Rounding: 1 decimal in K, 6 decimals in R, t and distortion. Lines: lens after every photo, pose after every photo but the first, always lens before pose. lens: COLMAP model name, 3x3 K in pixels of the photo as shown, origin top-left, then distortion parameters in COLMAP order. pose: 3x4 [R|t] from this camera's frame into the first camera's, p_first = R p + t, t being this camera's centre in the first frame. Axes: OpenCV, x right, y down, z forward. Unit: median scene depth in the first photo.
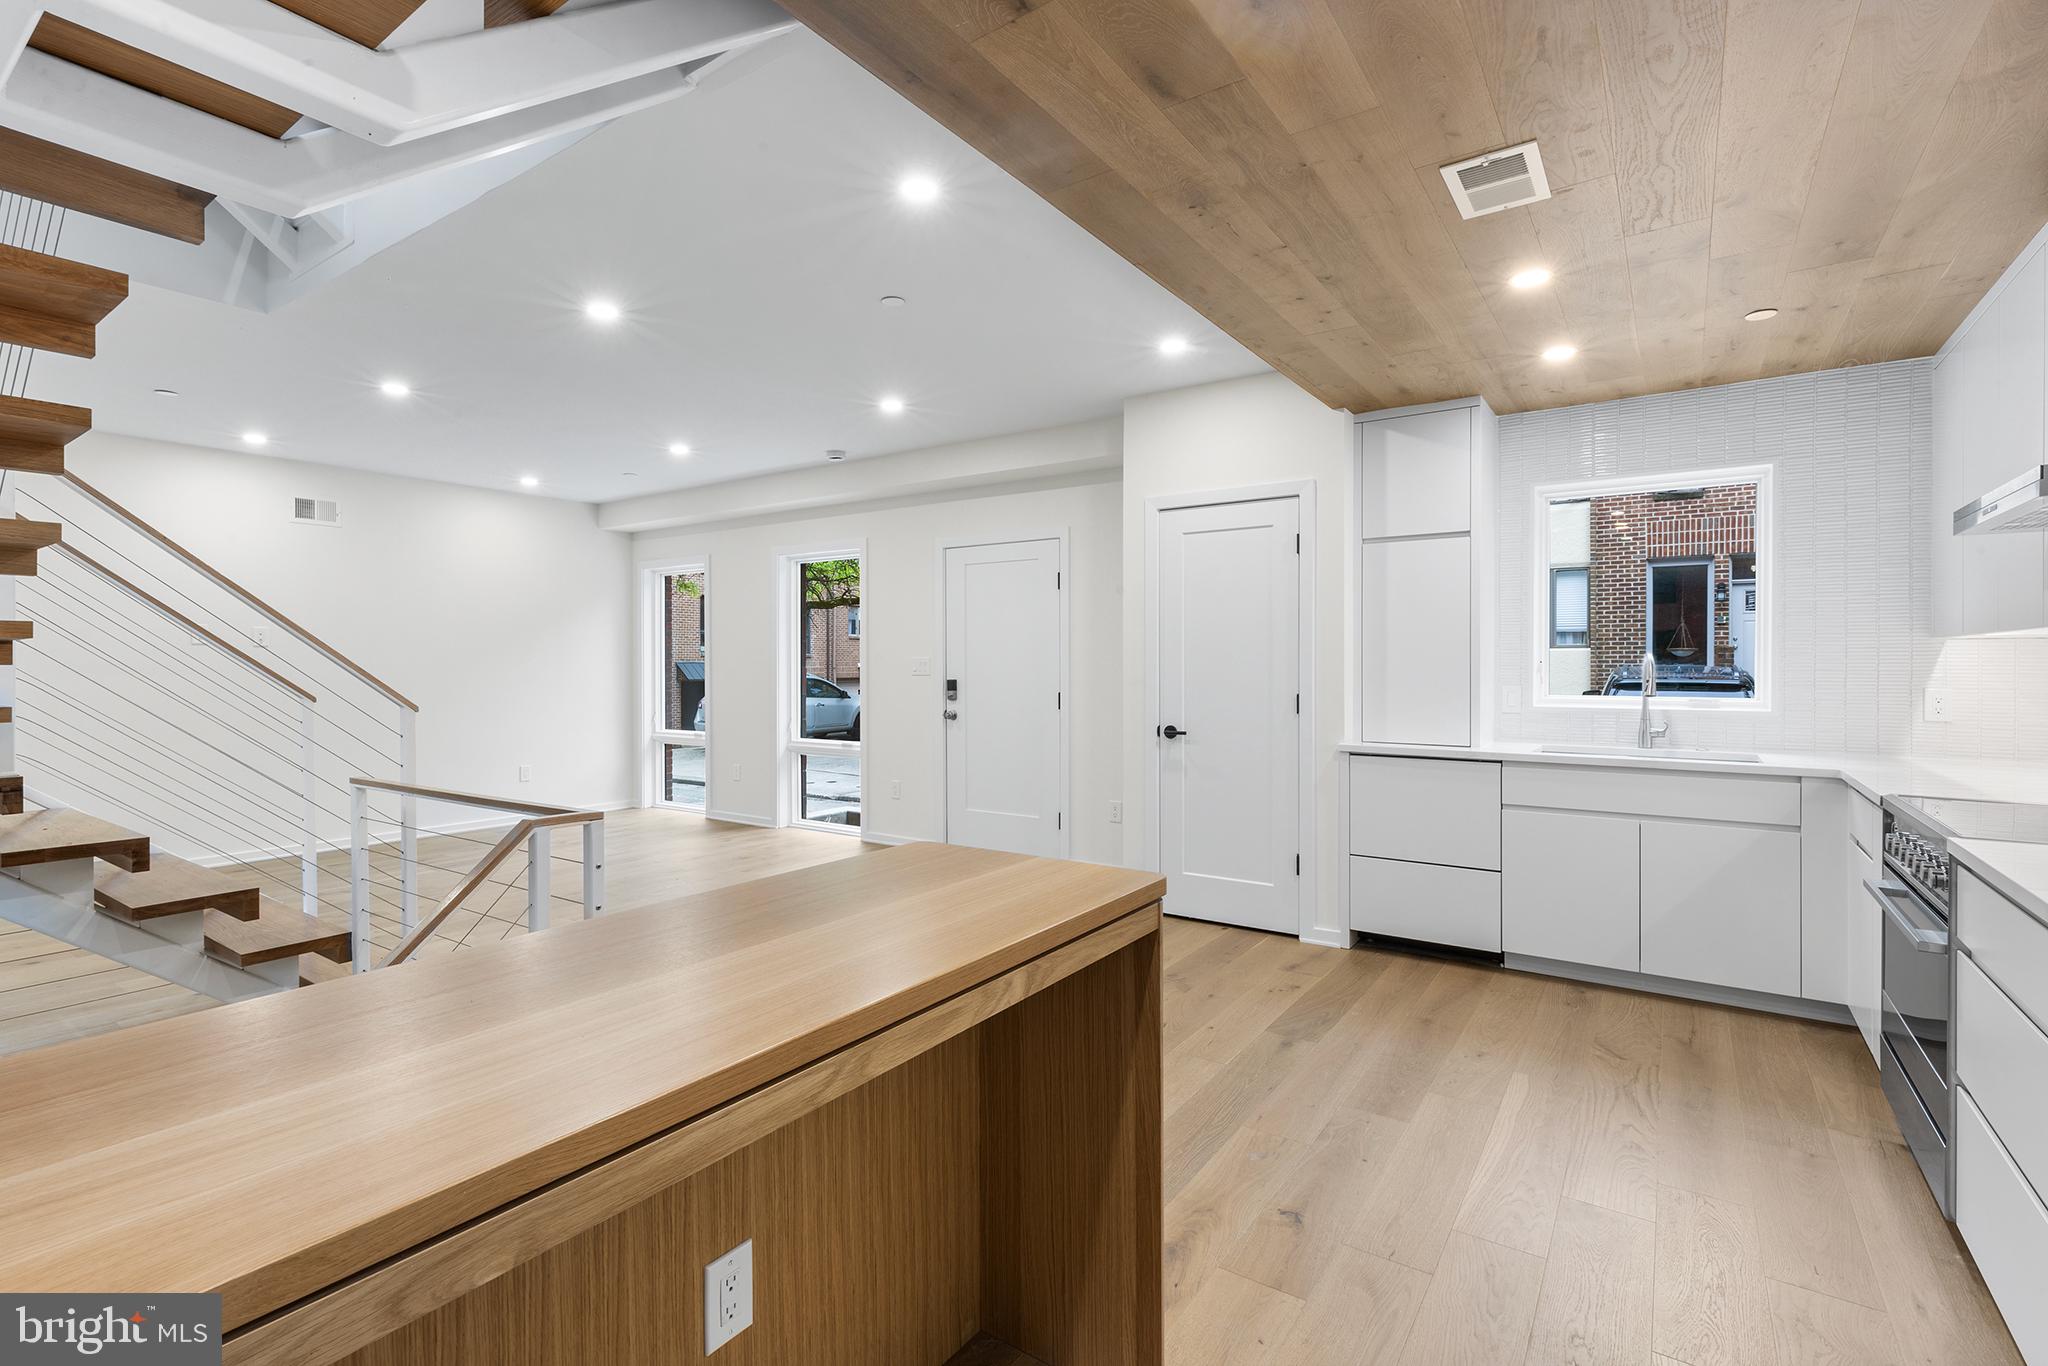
lens RADIAL K [[924.6, 0, 1007.6], [0, 924.6, 667.0], [0, 0, 1]] dist [0.008057, -0.001177]
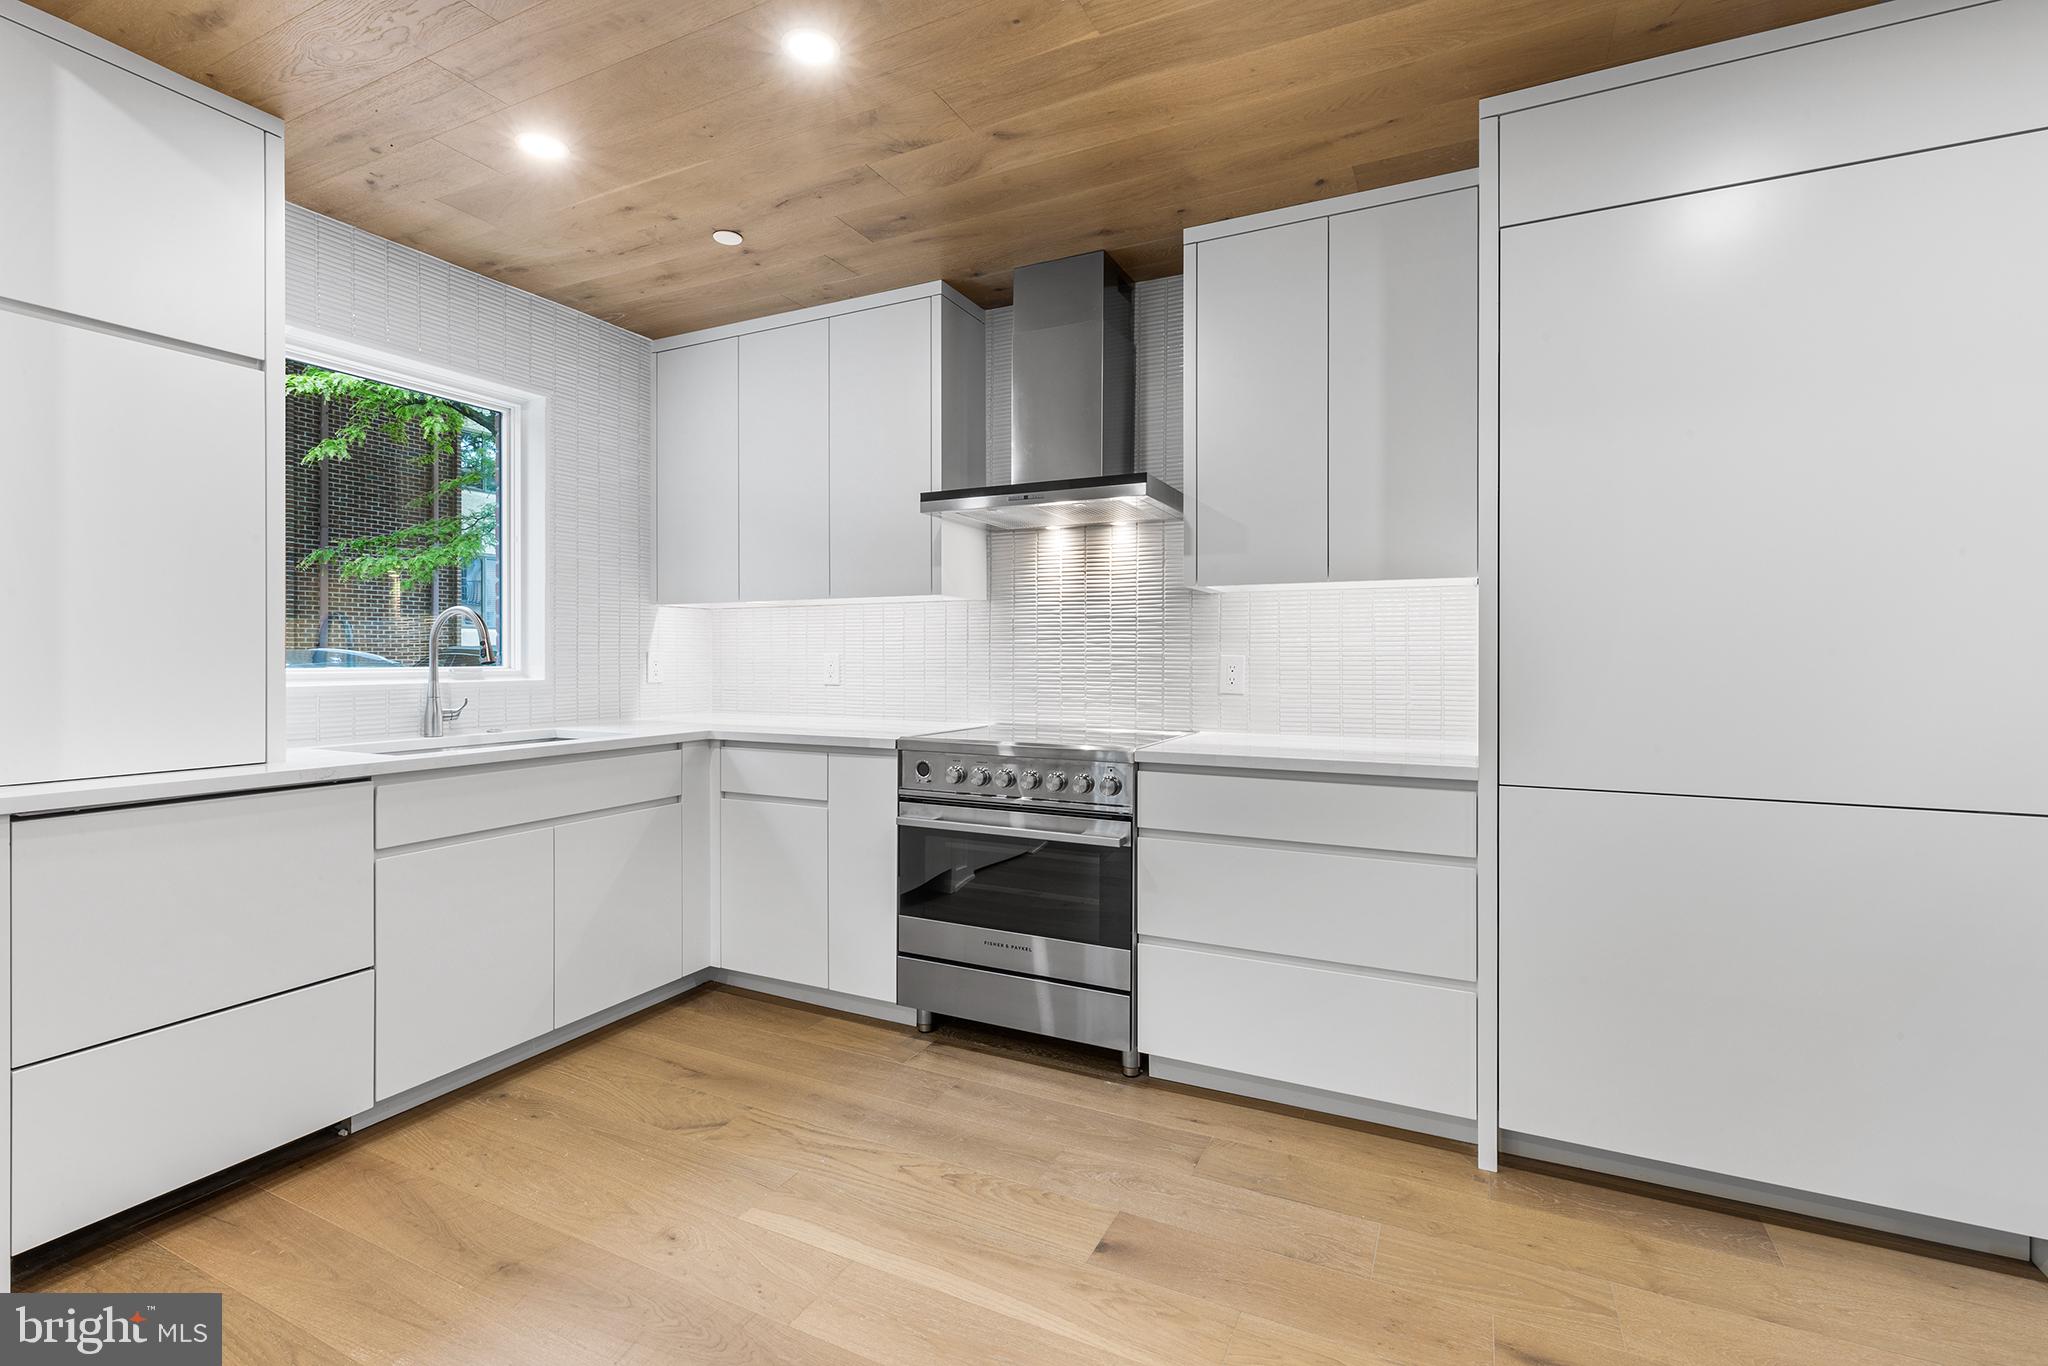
lens RADIAL K [[924.6, 0, 1025.0], [0, 924.6, 652.9], [0, 0, 1]] dist [0.008057, -0.001177]
pose [[-0.160931, 0.002903, 0.986961, -0.110478], [0.003324, 0.999992, -0.002400, 0.026469], [-0.986960, 0.002895, -0.160939, 0.693235]]
